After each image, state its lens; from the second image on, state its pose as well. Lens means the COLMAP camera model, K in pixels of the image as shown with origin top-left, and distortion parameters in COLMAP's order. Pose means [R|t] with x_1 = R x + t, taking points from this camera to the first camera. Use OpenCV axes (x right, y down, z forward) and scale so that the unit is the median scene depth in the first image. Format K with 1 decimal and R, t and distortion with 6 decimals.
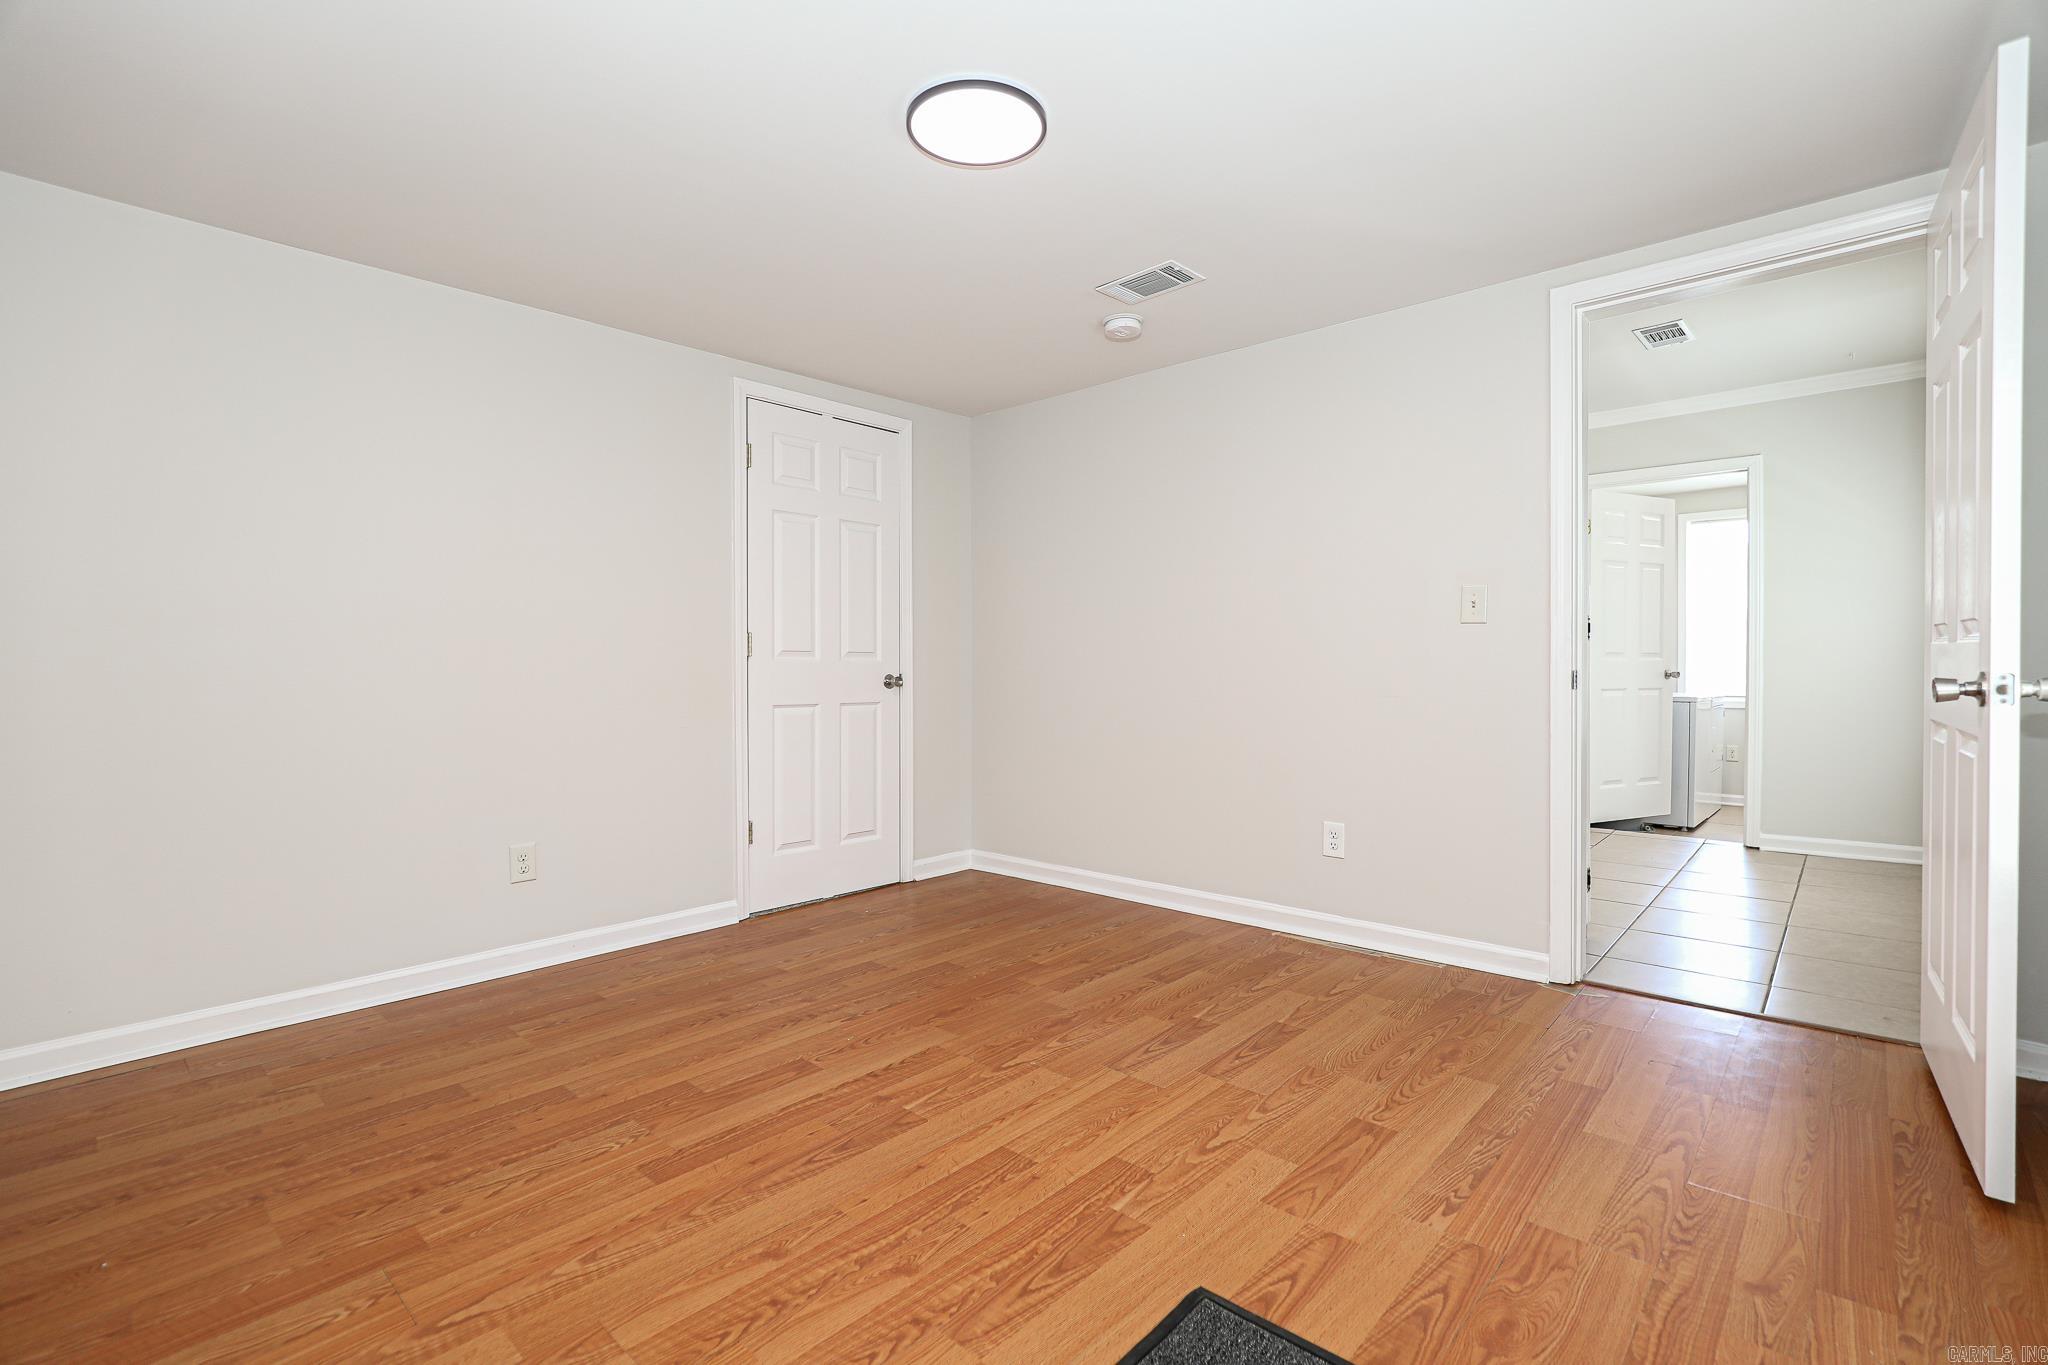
lens RADIAL K [[934.4, 0, 1022.7], [0, 934.4, 684.8], [0, 0, 1]] dist [-0.024000, 0.003334]
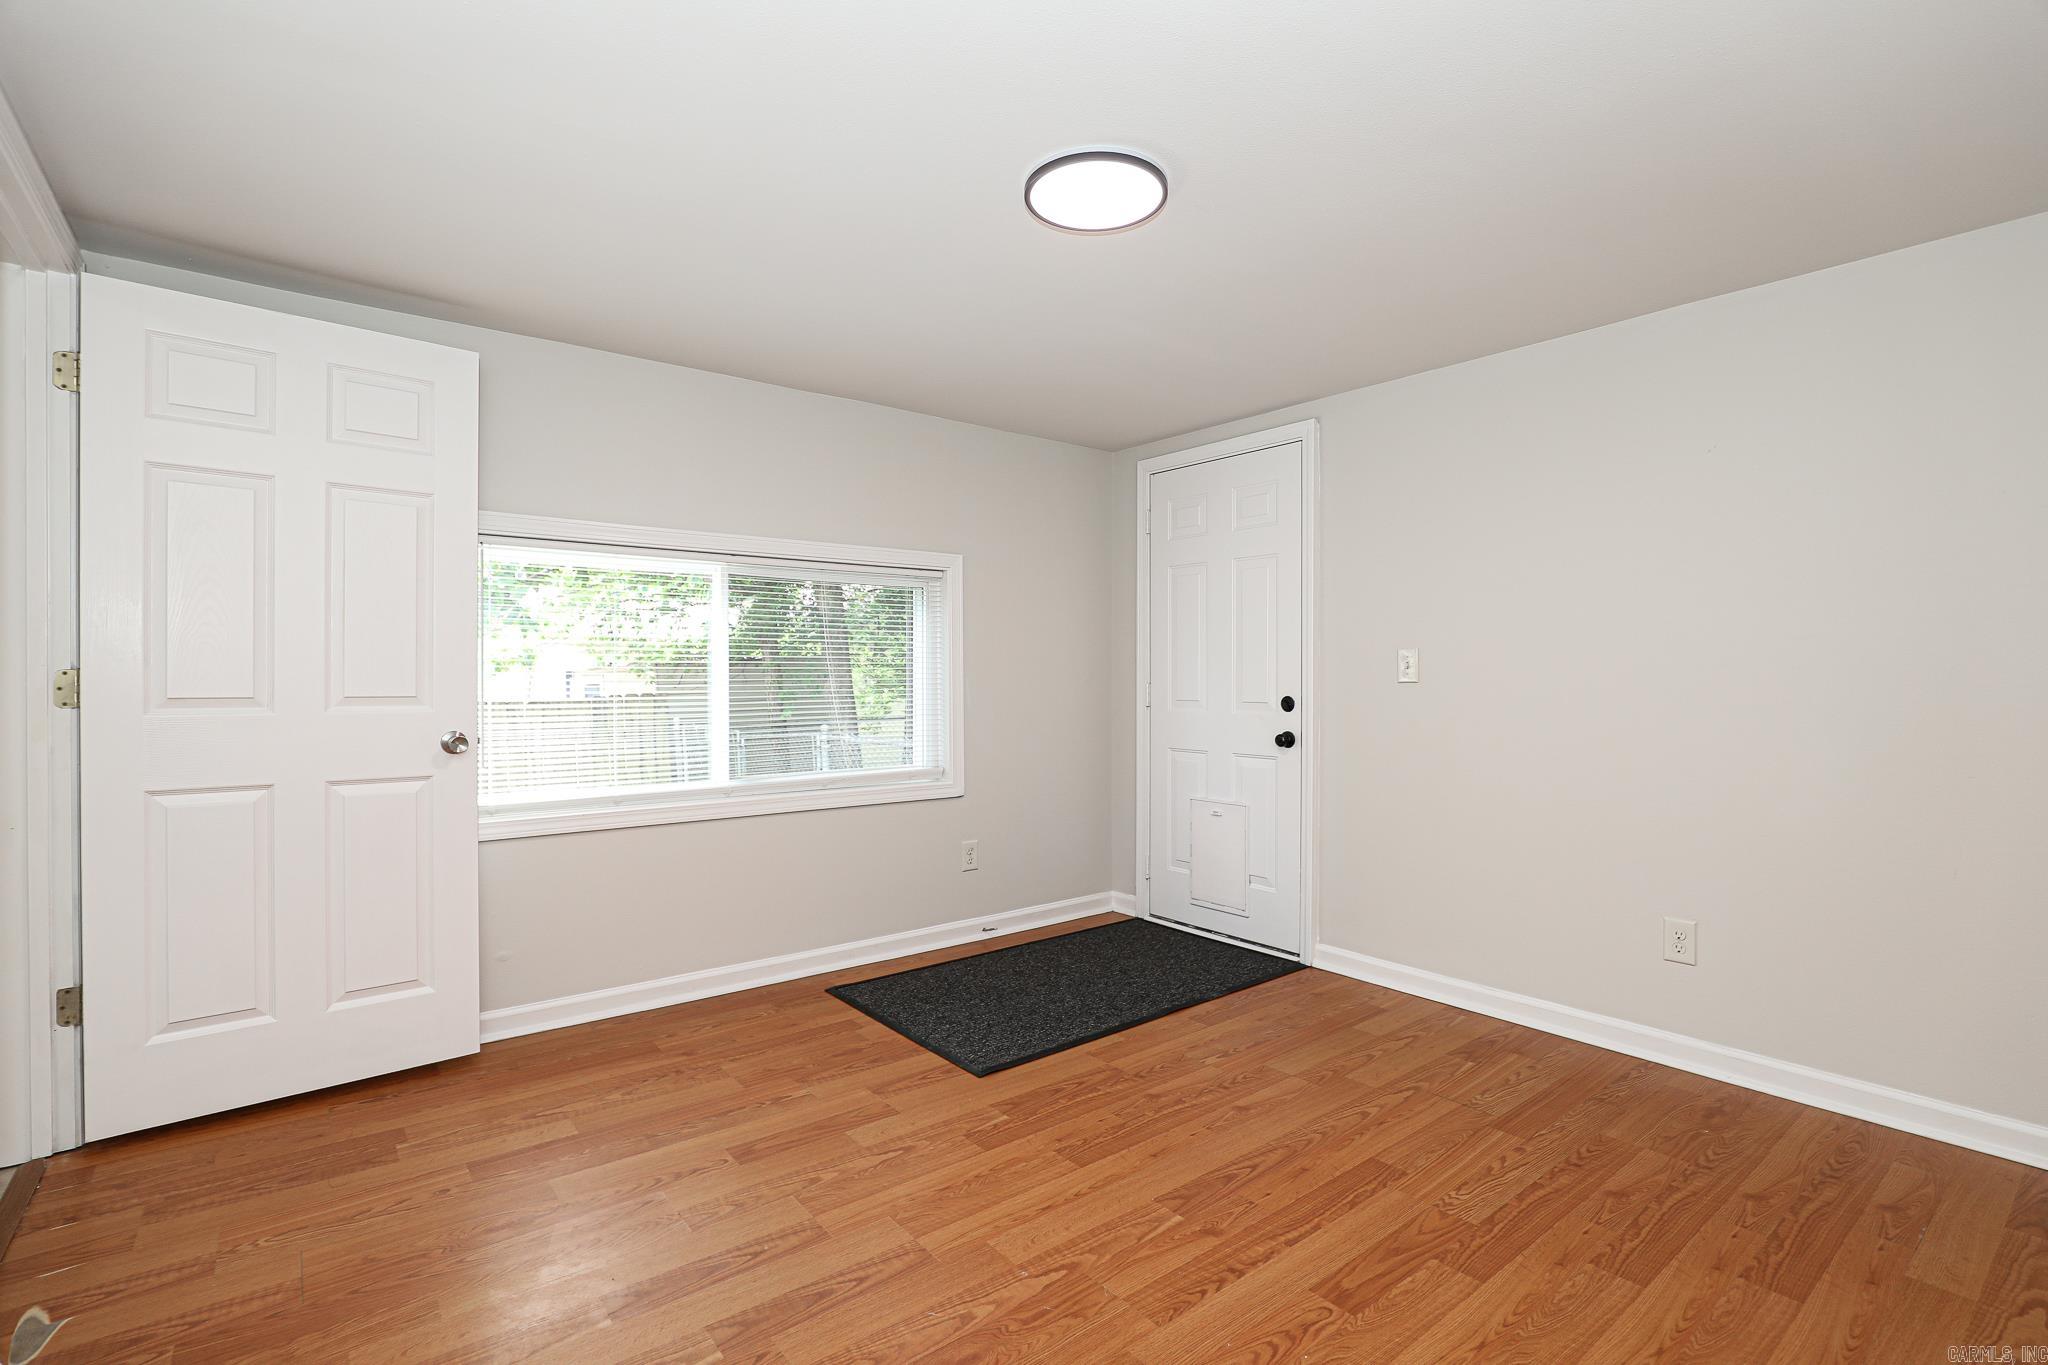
lens RADIAL K [[934.4, 0, 1023.5], [0, 934.4, 676.7], [0, 0, 1]] dist [-0.024000, 0.003334]
pose [[-0.987659, 0.008185, 0.156407, -0.116434], [0.011592, 0.999715, 0.020882, -0.095375], [-0.156191, 0.022437, -0.987472, 1.852357]]
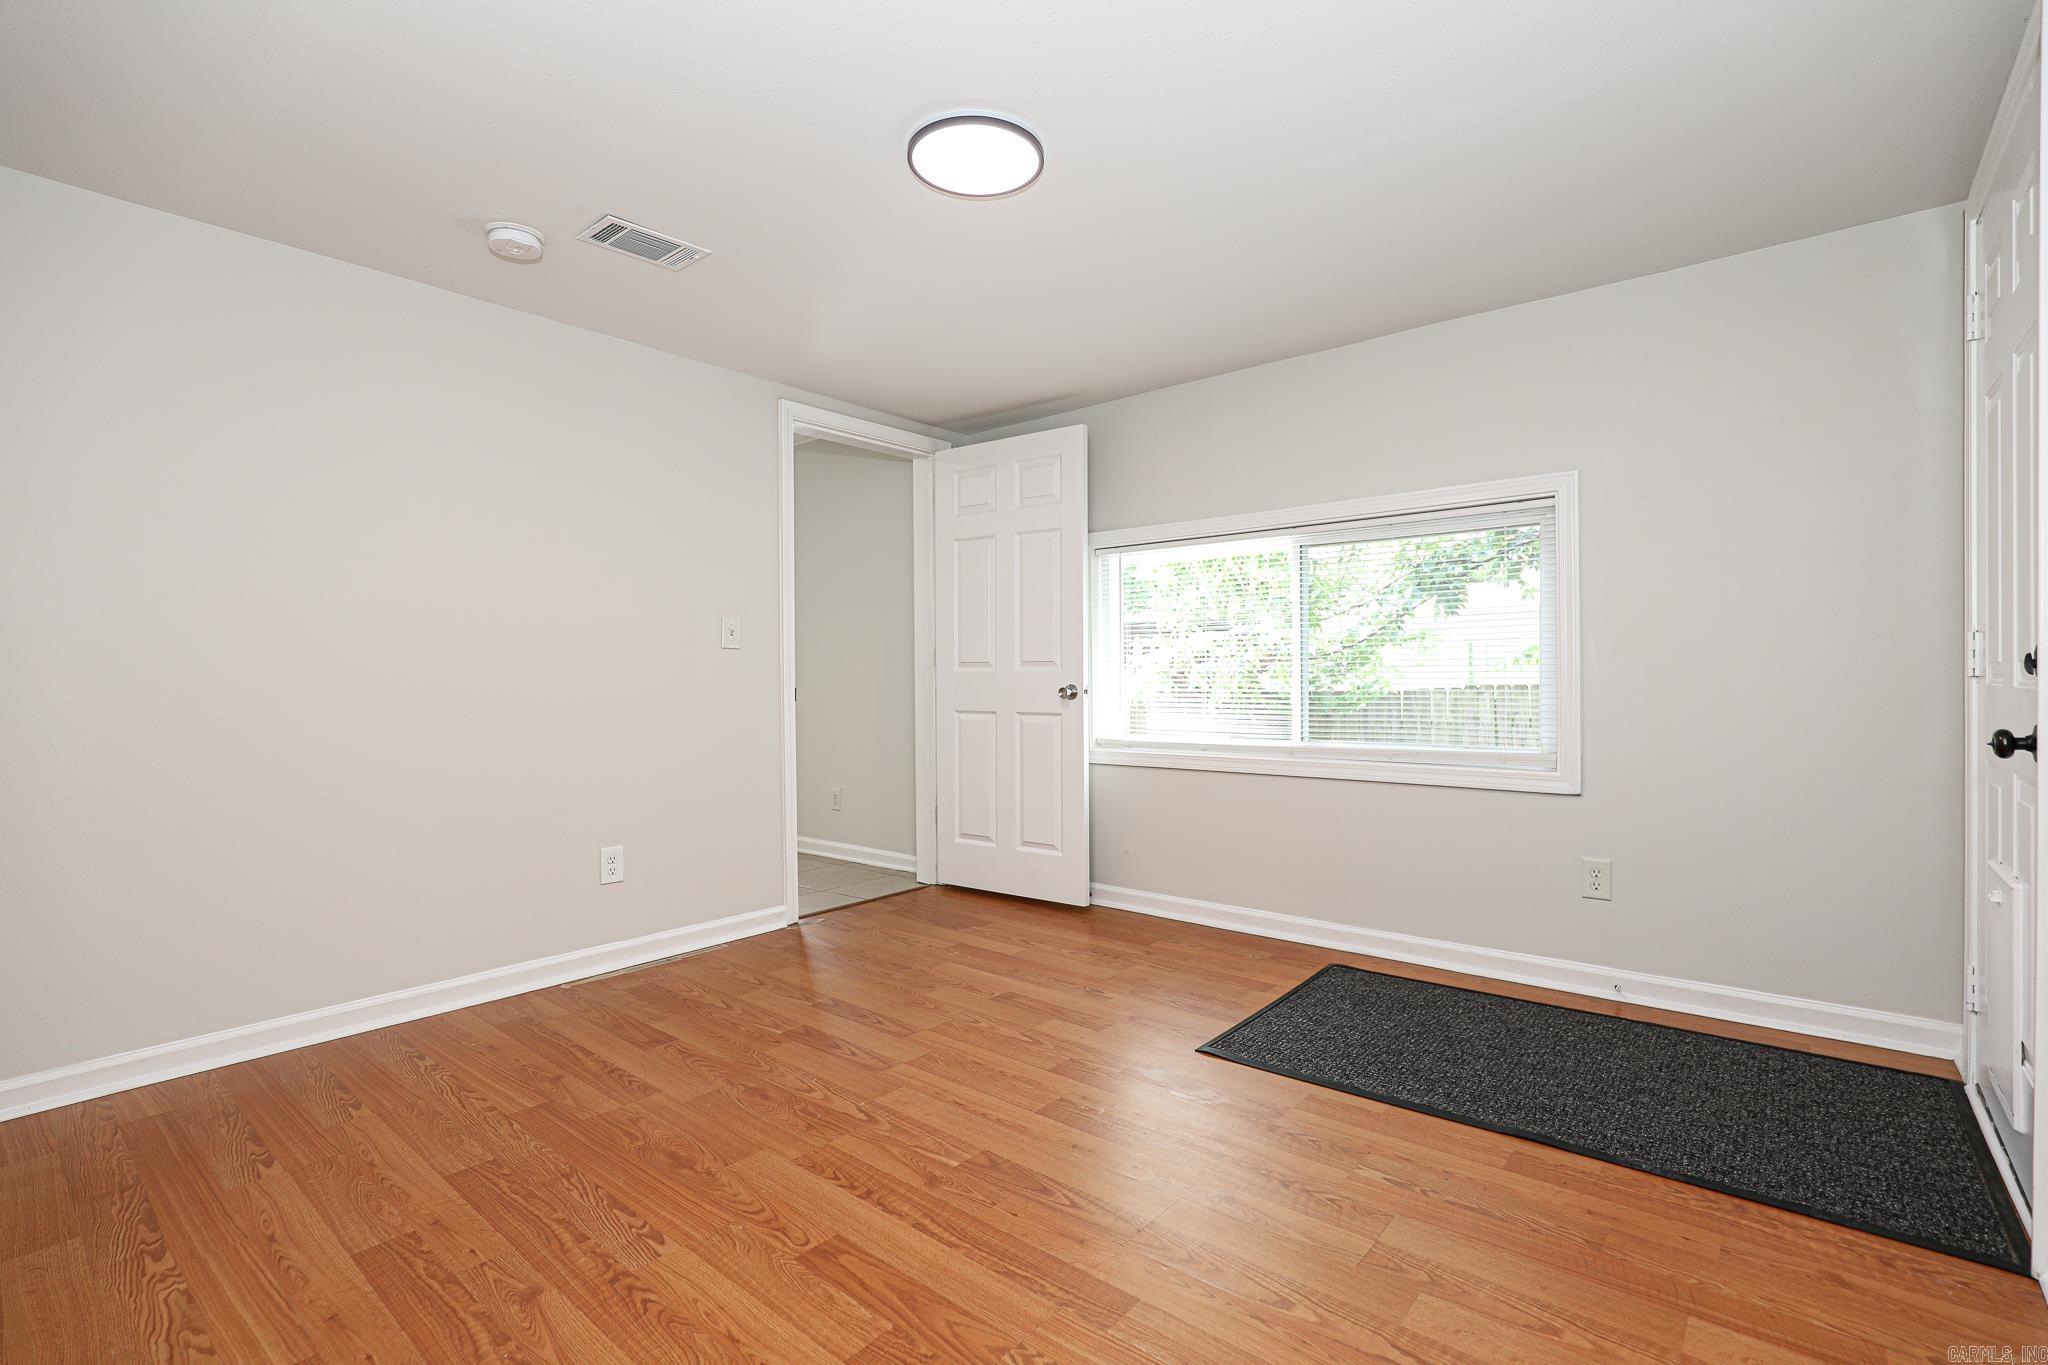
lens RADIAL K [[934.4, 0, 1057.6], [0, 934.4, 680.4], [0, 0, 1]] dist [-0.024000, 0.003334]
pose [[-0.065128, 0.004438, 0.997867, -1.004665], [0.029998, 0.999547, -0.002487, -0.011627], [-0.997426, 0.029772, -0.065232, 0.915727]]
